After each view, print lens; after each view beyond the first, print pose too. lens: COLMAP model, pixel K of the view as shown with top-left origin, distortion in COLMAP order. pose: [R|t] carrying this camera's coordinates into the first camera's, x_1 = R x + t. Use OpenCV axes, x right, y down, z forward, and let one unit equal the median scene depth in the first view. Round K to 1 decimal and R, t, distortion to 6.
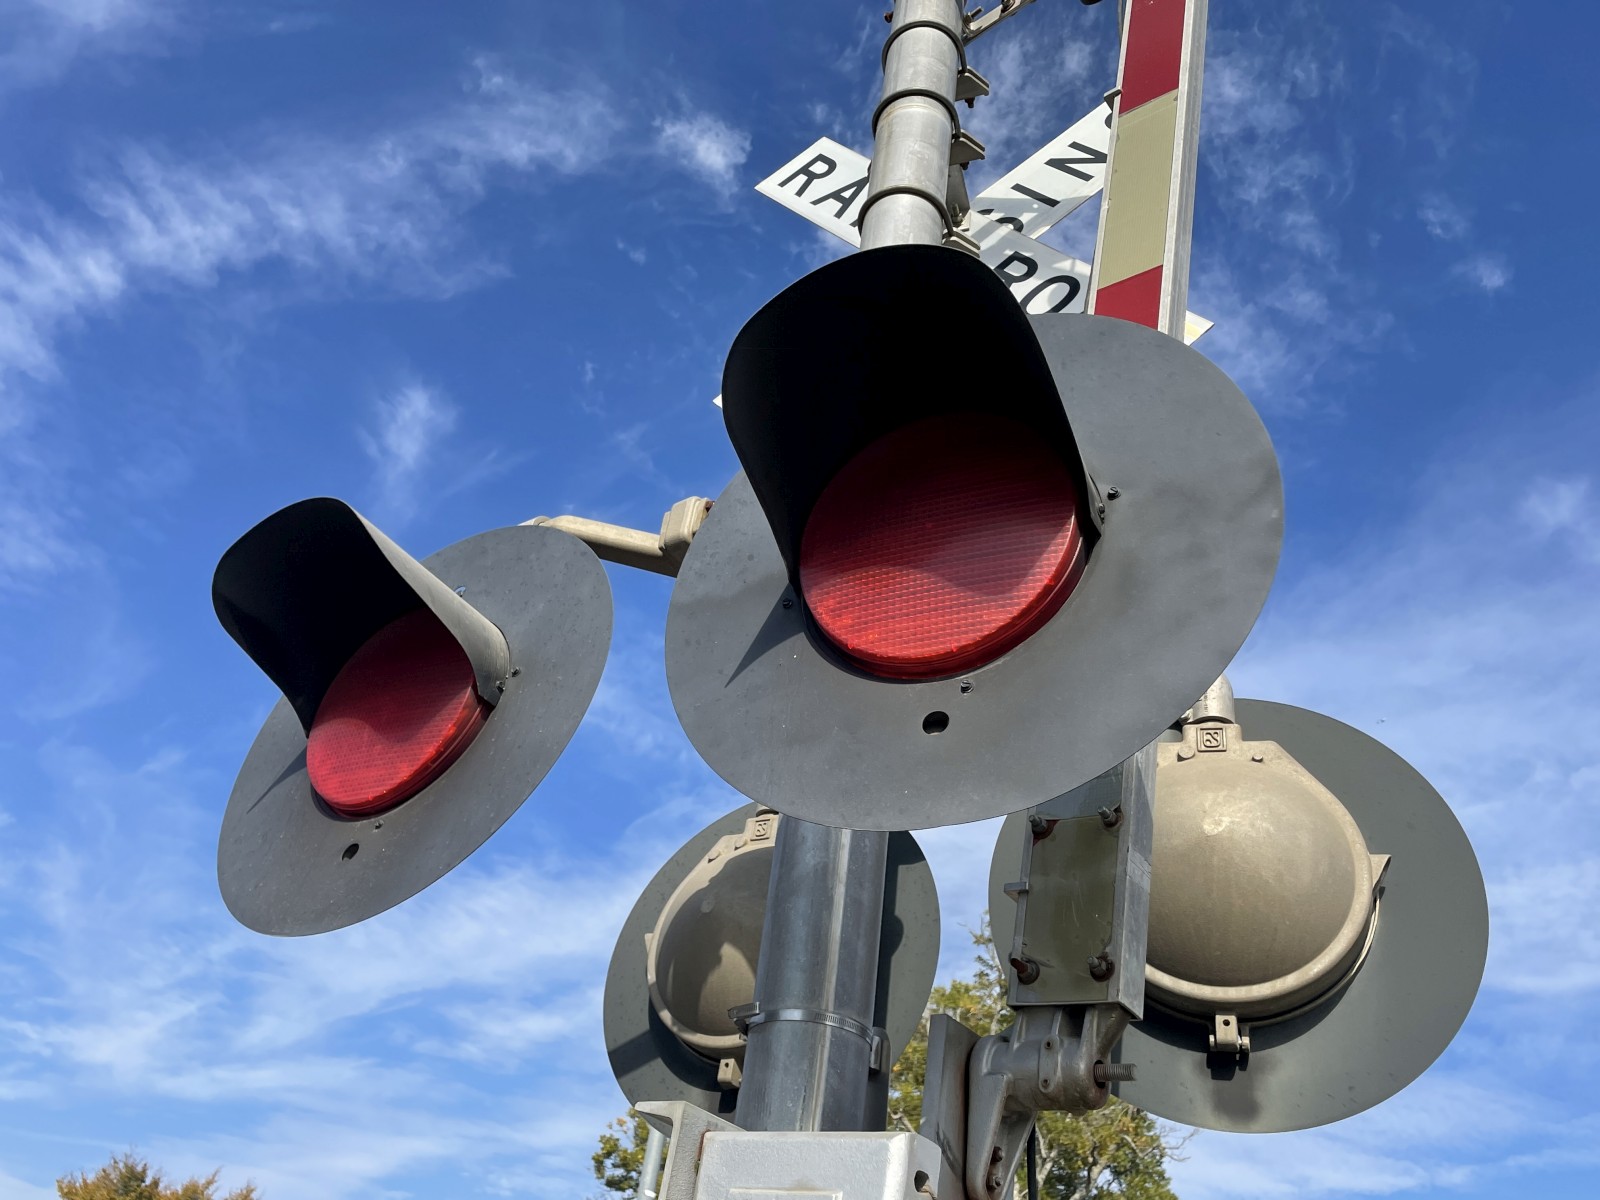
lens RADIAL K [[1289.3, 0, 797.0], [0, 1289.3, 610.0], [0, 0, 1]] dist [0.038235, -0.050475]
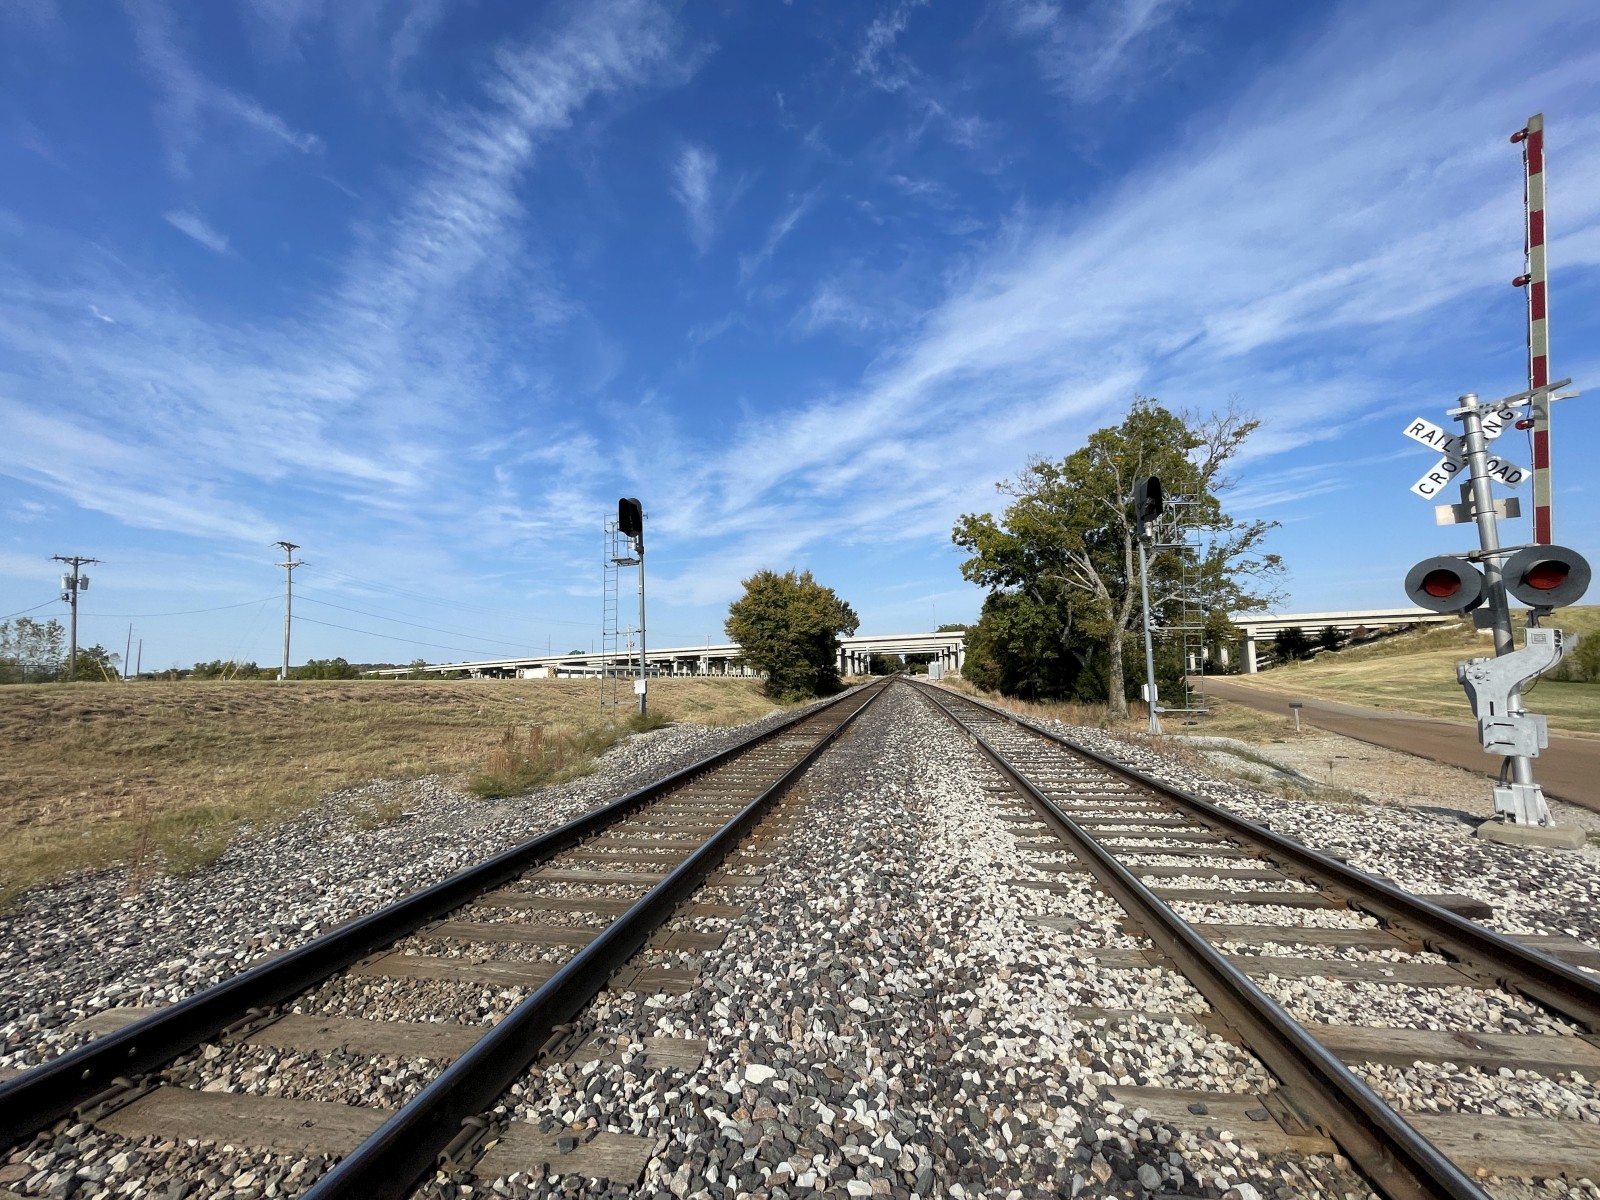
lens RADIAL K [[644.9, 0, 813.4], [0, 644.9, 603.1], [0, 0, 1]] dist [-0.001266, -0.001539]
pose [[0.951352, -0.175165, -0.253468, -0.108427], [0.279582, 0.836492, 0.471291, -0.102420], [0.129470, -0.519229, 0.844772, -0.110513]]
